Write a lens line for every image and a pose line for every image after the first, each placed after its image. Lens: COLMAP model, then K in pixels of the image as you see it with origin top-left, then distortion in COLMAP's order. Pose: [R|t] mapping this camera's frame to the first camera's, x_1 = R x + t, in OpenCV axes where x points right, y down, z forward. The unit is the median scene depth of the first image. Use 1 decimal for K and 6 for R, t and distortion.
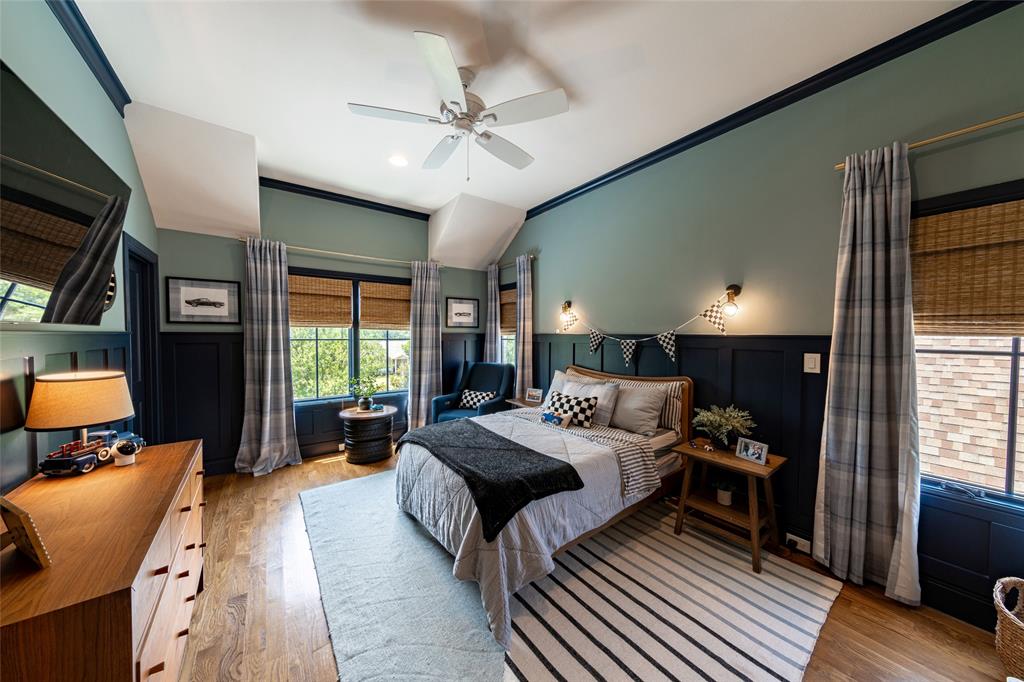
lens RADIAL K [[336.7, 0, 510.5], [0, 336.7, 341.5], [0, 0, 1]] dist [-0.000635, -0.000051]
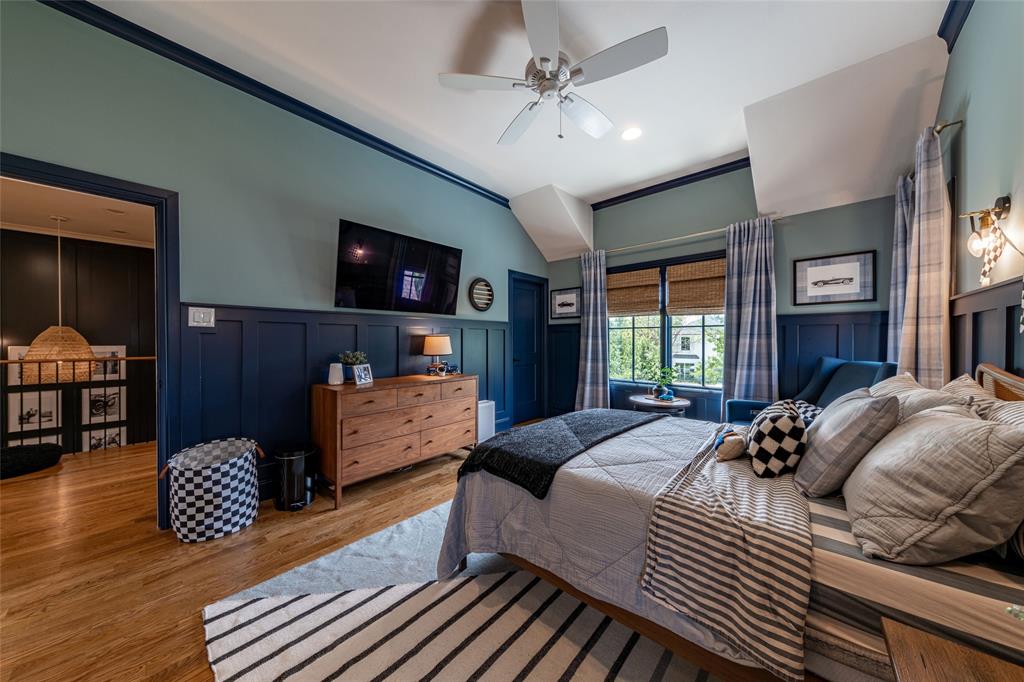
lens RADIAL K [[336.7, 0, 510.4], [0, 336.7, 342.9], [0, 0, 1]] dist [-0.000635, -0.000051]
pose [[0.197095, 0.000540, -0.980384, 0.433779], [-0.022439, 0.999740, -0.003960, 0.057601], [0.980128, 0.022780, 0.197056, 0.389990]]
